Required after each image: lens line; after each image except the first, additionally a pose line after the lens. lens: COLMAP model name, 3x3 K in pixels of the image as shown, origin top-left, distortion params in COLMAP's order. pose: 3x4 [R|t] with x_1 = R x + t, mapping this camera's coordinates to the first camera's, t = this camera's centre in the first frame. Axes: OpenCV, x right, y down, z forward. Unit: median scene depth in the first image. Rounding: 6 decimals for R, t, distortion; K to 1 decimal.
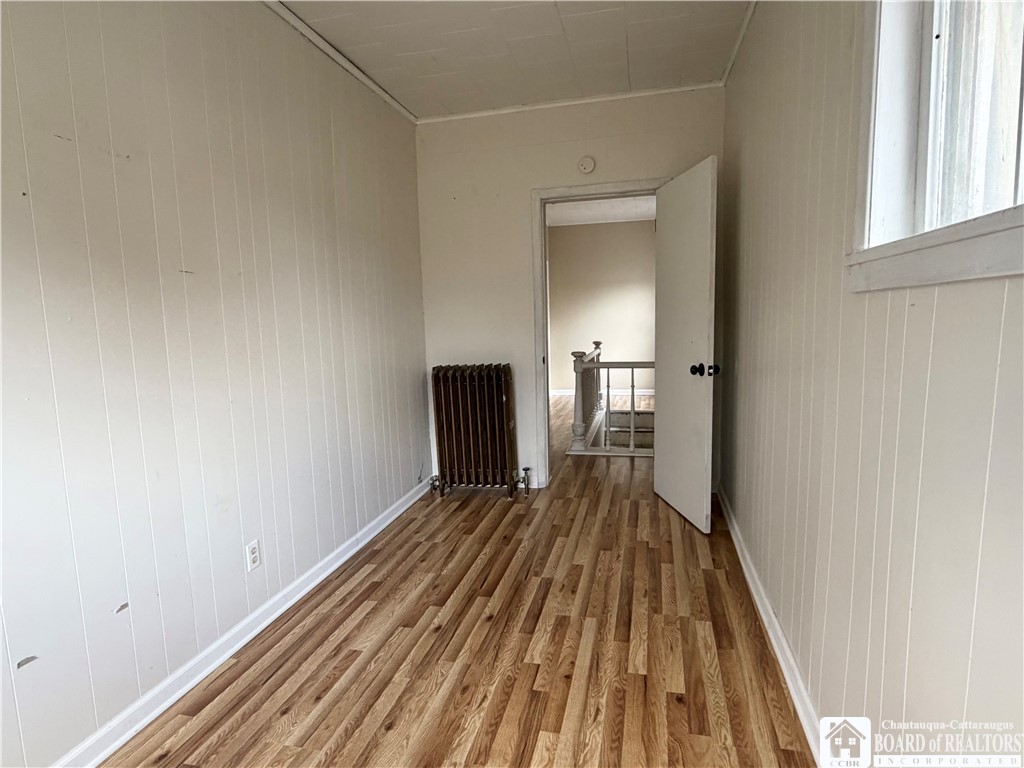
lens RADIAL K [[565.0, 0, 507.4], [0, 565.0, 385.0], [0, 0, 1]] dist [-0.000670, -0.000305]
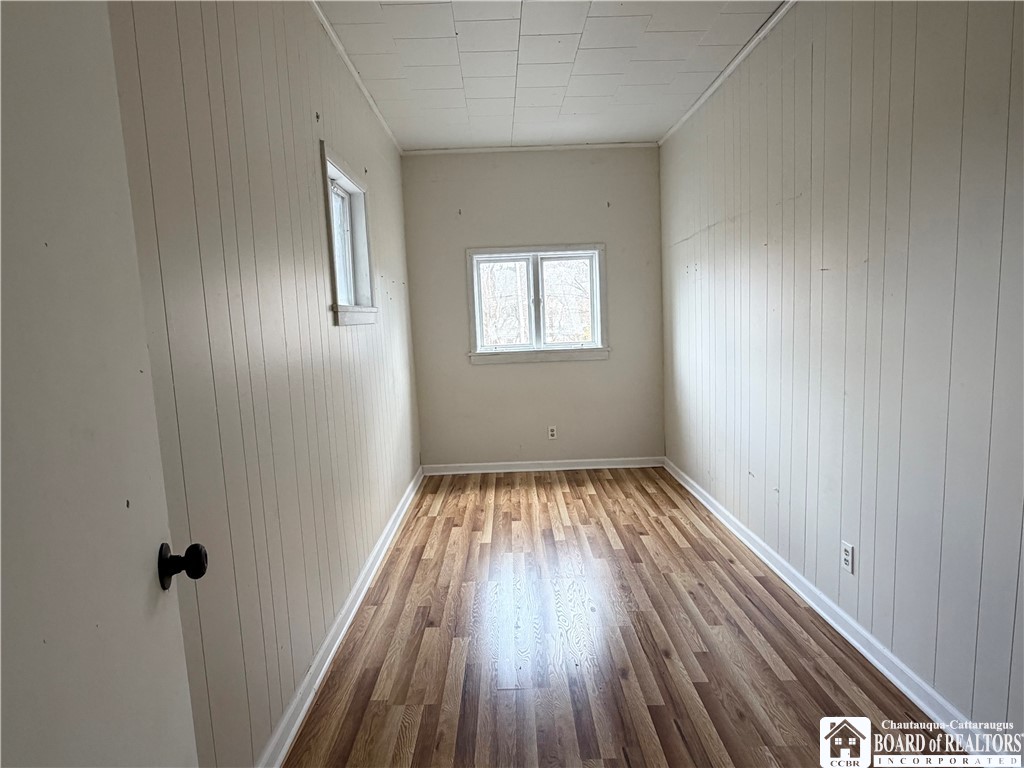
lens RADIAL K [[565.0, 0, 510.2], [0, 565.0, 384.3], [0, 0, 1]] dist [-0.000670, -0.000305]
pose [[-0.965200, 0.094872, -0.243696, 0.311629], [0.033798, 0.969312, 0.243498, -0.237200], [0.259318, 0.226788, -0.938787, 1.701773]]
